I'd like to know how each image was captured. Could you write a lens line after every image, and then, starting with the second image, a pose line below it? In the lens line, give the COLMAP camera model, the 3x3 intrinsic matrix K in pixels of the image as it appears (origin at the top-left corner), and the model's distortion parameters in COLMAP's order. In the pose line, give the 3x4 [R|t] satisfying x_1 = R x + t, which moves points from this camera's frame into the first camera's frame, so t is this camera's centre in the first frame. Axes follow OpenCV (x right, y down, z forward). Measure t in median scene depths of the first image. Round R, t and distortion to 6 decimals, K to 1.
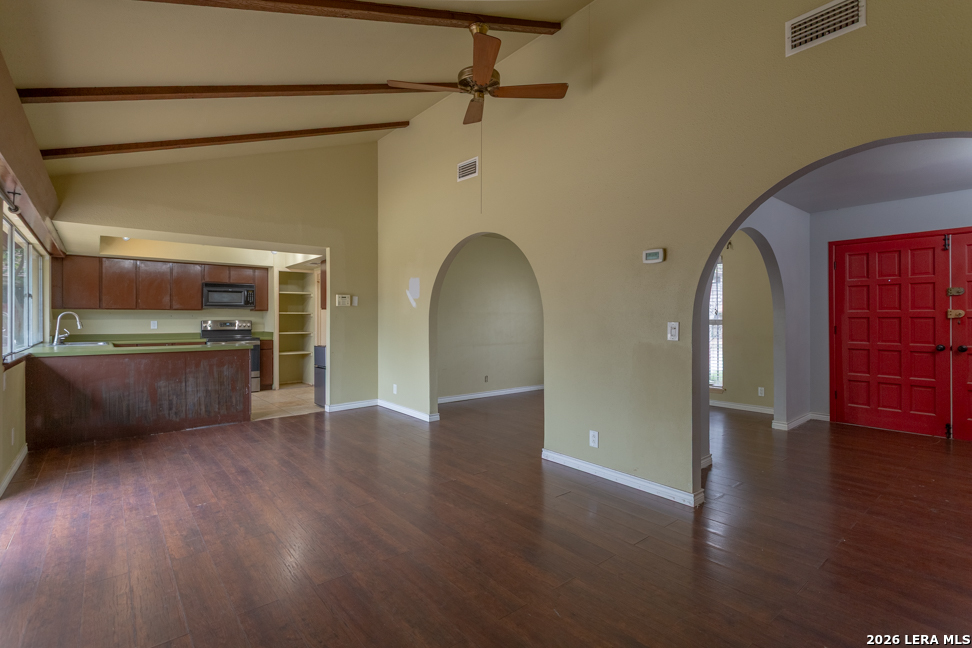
lens RADIAL K [[455.2, 0, 485.0], [0, 455.2, 318.9], [0, 0, 1]] dist [0.002432, 0.002077]
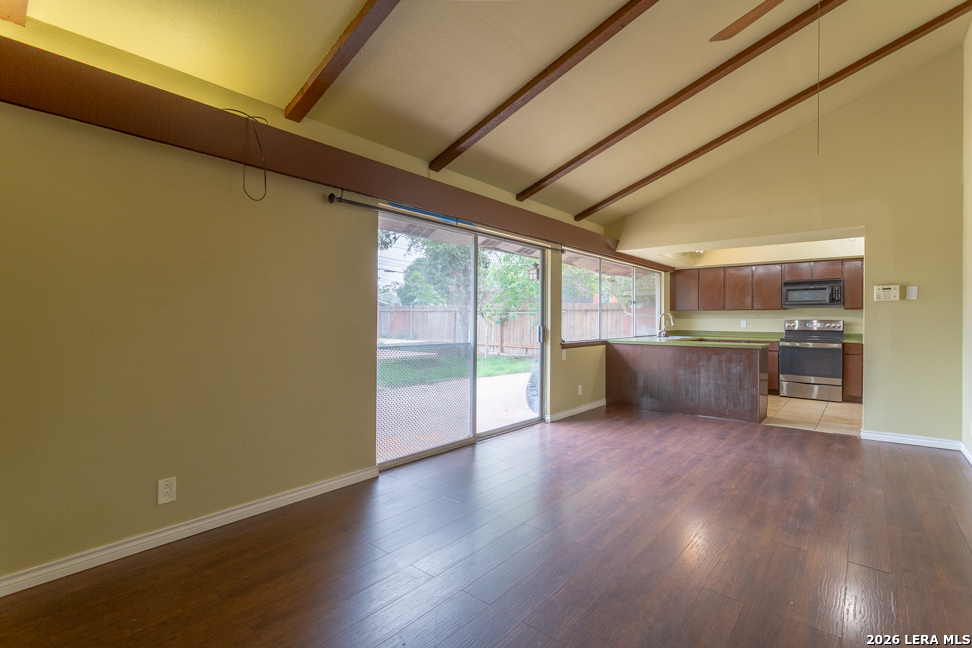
lens RADIAL K [[455.2, 0, 485.0], [0, 455.2, 318.9], [0, 0, 1]] dist [0.002432, 0.002077]
pose [[0.181254, 0.001356, -0.983435, 0.356274], [-0.003315, 0.999994, 0.000767, 0.003494], [0.983431, 0.003121, 0.181258, 0.270756]]
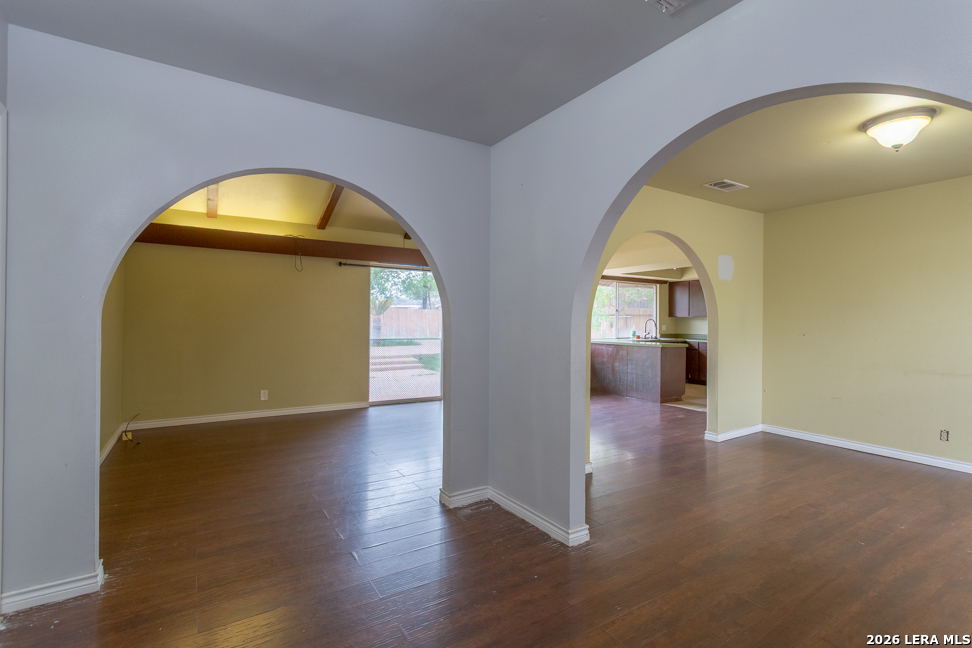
lens RADIAL K [[455.2, 0, 485.0], [0, 455.2, 318.9], [0, 0, 1]] dist [0.002432, 0.002077]
pose [[-0.132172, -0.004031, -0.991219, 0.886622], [-0.006481, 0.999974, -0.003202, -0.007332], [0.991206, 0.006001, -0.132195, 0.728945]]
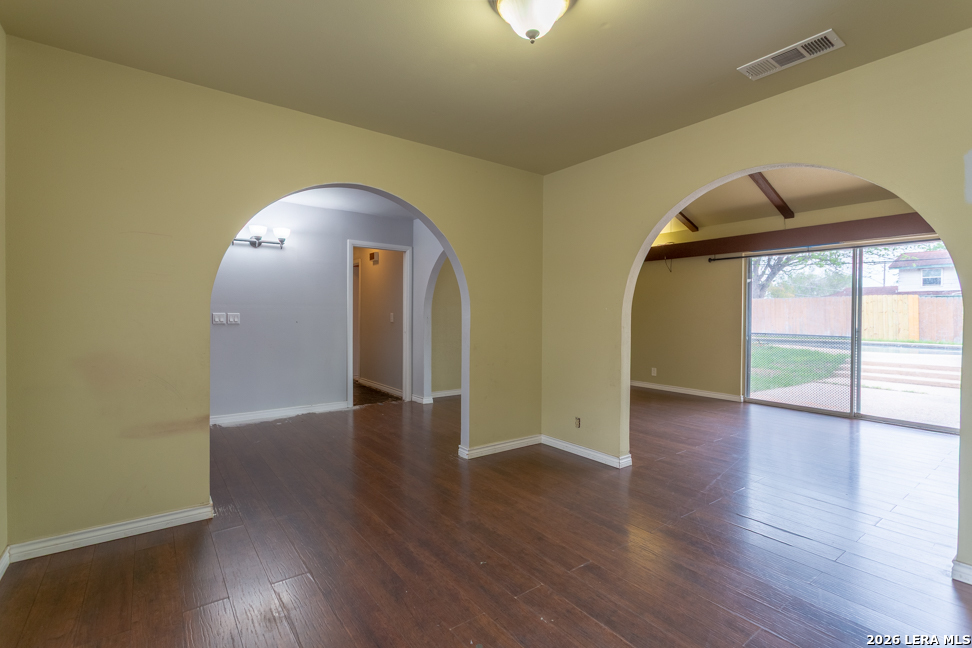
lens RADIAL K [[455.2, 0, 485.0], [0, 455.2, 318.9], [0, 0, 1]] dist [0.002432, 0.002077]
pose [[-0.998460, -0.007071, 0.055025, 0.291481], [-0.006662, 0.999949, 0.007612, 0.006265], [-0.055076, 0.007234, -0.998456, 1.517241]]
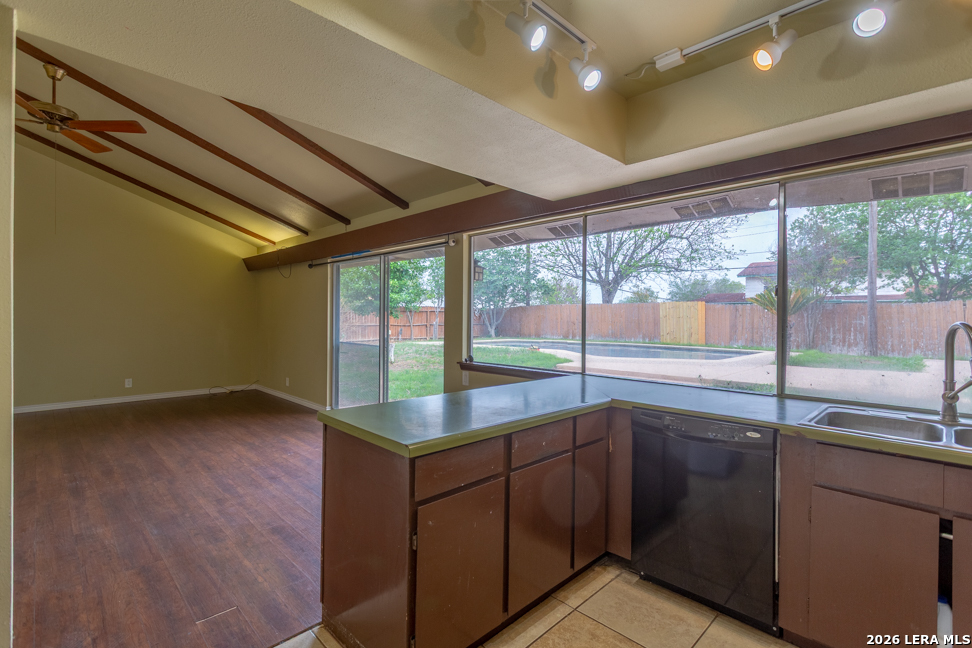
lens RADIAL K [[455.2, 0, 485.0], [0, 455.2, 318.9], [0, 0, 1]] dist [0.002432, 0.002077]
pose [[-0.996521, -0.009781, -0.082762, -0.655277], [-0.009904, 0.999950, 0.001072, -0.017039], [0.082748, 0.001888, -0.996569, 1.469068]]
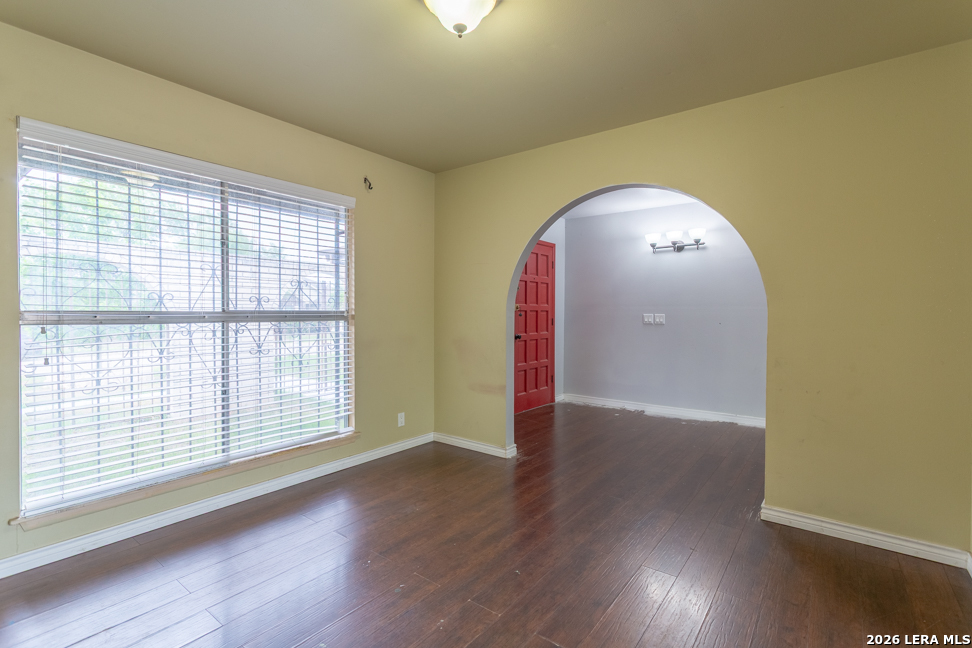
lens RADIAL K [[455.2, 0, 485.0], [0, 455.2, 318.9], [0, 0, 1]] dist [0.002432, 0.002077]
pose [[-0.217919, -0.010759, 0.975908, -0.083173], [-0.003029, 0.999942, 0.010347, 0.005657], [-0.975962, -0.000702, -0.217939, 1.205800]]
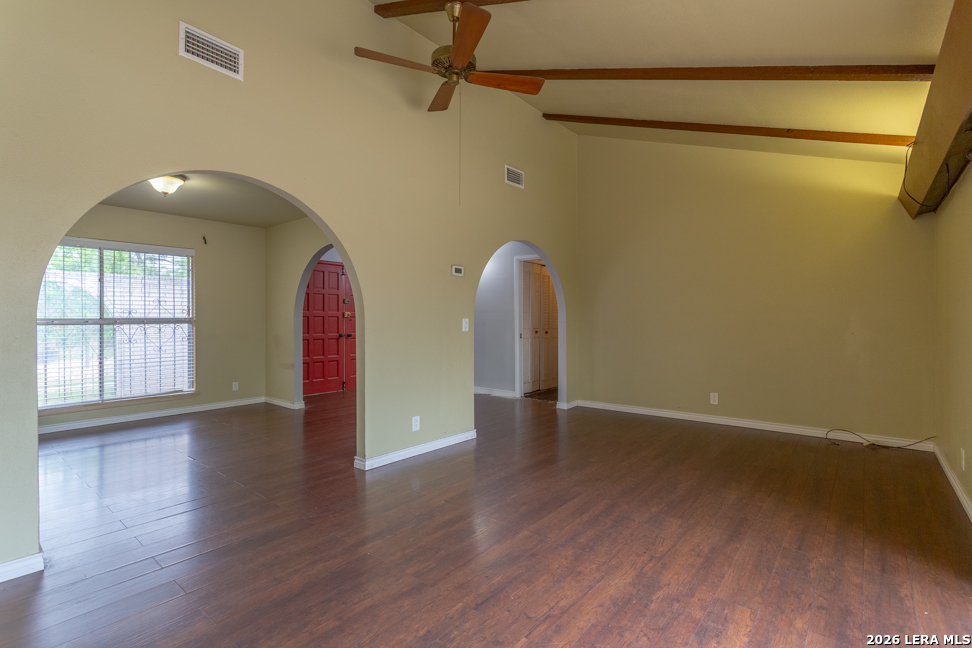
lens RADIAL K [[455.2, 0, 485.0], [0, 455.2, 318.9], [0, 0, 1]] dist [0.002432, 0.002077]
pose [[-0.181280, -0.000291, 0.983431, -0.630942], [0.001559, 0.999999, 0.000583, 0.004727], [-0.983430, 0.001638, -0.181280, 0.732710]]
